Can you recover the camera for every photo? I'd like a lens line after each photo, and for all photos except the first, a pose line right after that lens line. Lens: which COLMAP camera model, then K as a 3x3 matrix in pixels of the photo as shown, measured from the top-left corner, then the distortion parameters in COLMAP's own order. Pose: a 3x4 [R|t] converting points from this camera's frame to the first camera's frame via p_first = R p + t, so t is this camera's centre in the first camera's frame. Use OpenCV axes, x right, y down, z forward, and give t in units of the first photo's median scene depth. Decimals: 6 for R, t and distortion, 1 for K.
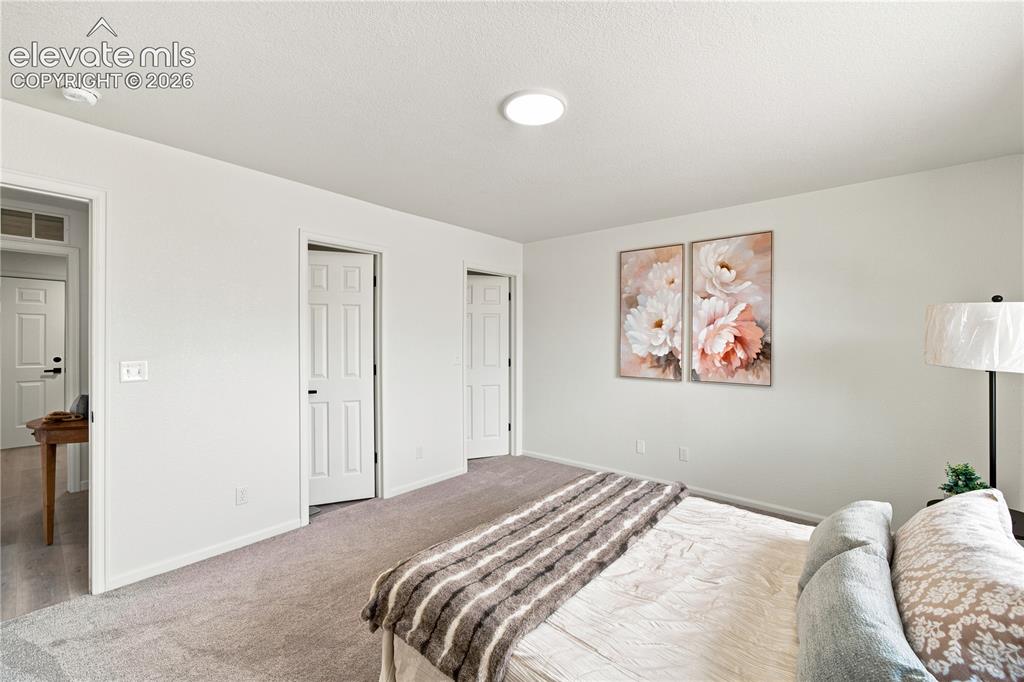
lens RADIAL K [[424.1, 0, 513.8], [0, 424.1, 339.4], [0, 0, 1]] dist [-0.012167, 0.004310]
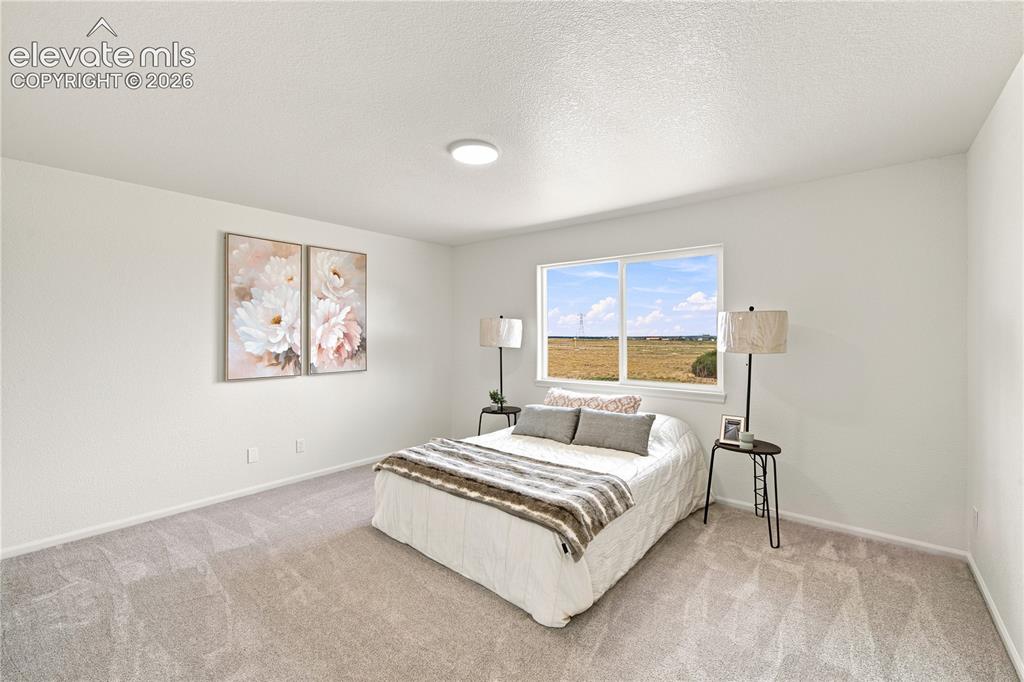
lens RADIAL K [[424.1, 0, 514.0], [0, 424.1, 332.8], [0, 0, 1]] dist [-0.012167, 0.004310]
pose [[-0.003763, -0.001080, 0.999992, -0.668565], [0.006999, 0.999975, 0.001107, -0.004913], [-0.999968, 0.007003, -0.003756, 0.490738]]
